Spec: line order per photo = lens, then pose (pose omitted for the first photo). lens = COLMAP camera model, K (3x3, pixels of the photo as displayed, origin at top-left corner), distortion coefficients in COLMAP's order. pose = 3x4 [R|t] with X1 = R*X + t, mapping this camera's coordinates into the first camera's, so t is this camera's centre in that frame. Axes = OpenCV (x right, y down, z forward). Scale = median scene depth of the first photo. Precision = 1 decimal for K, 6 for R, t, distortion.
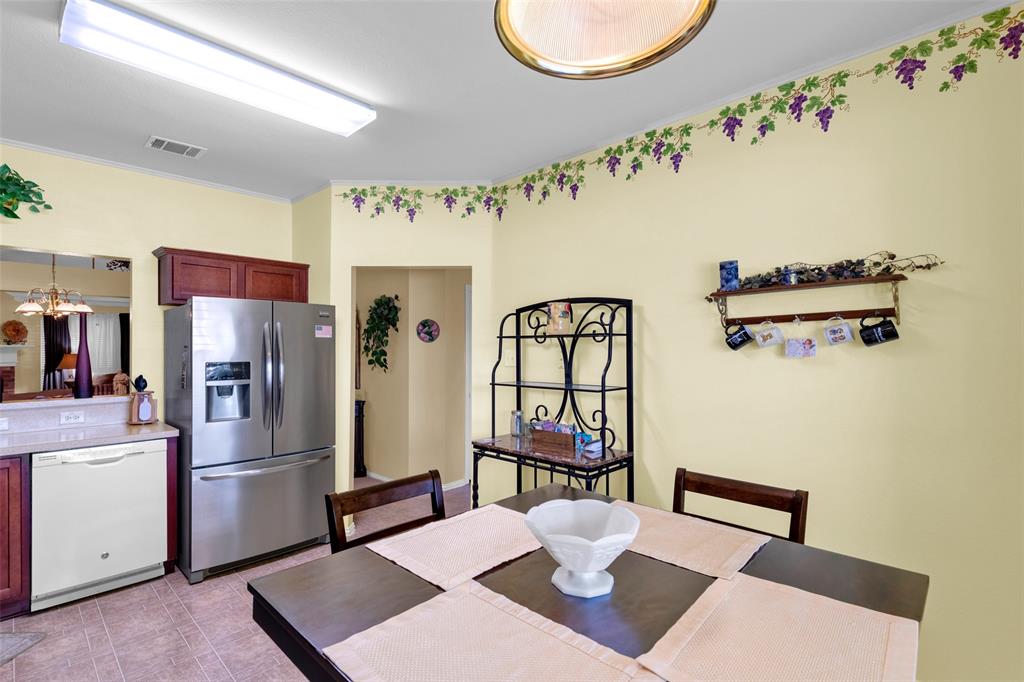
lens RADIAL K [[471.4, 0, 505.8], [0, 471.4, 350.6], [0, 0, 1]] dist [0.015001, -0.005121]
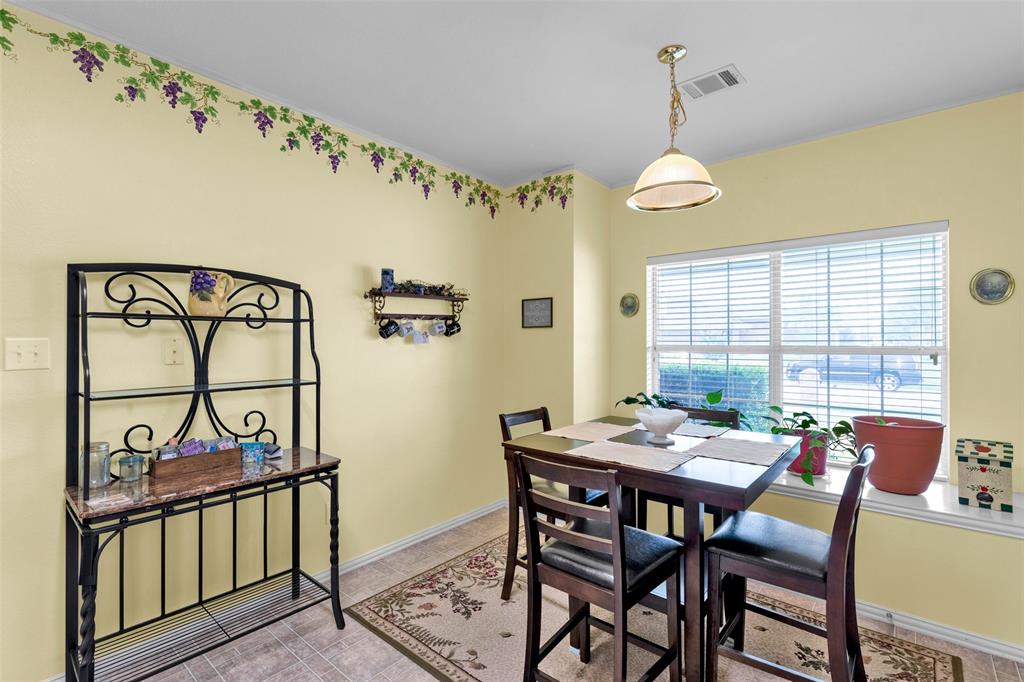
lens RADIAL K [[471.4, 0, 502.9], [0, 471.4, 342.4], [0, 0, 1]] dist [0.015001, -0.005121]
pose [[-0.054412, -0.001957, 0.998517, -0.664695], [0.004868, 0.999986, 0.002225, 0.006862], [-0.998507, 0.004982, -0.054402, 0.617301]]
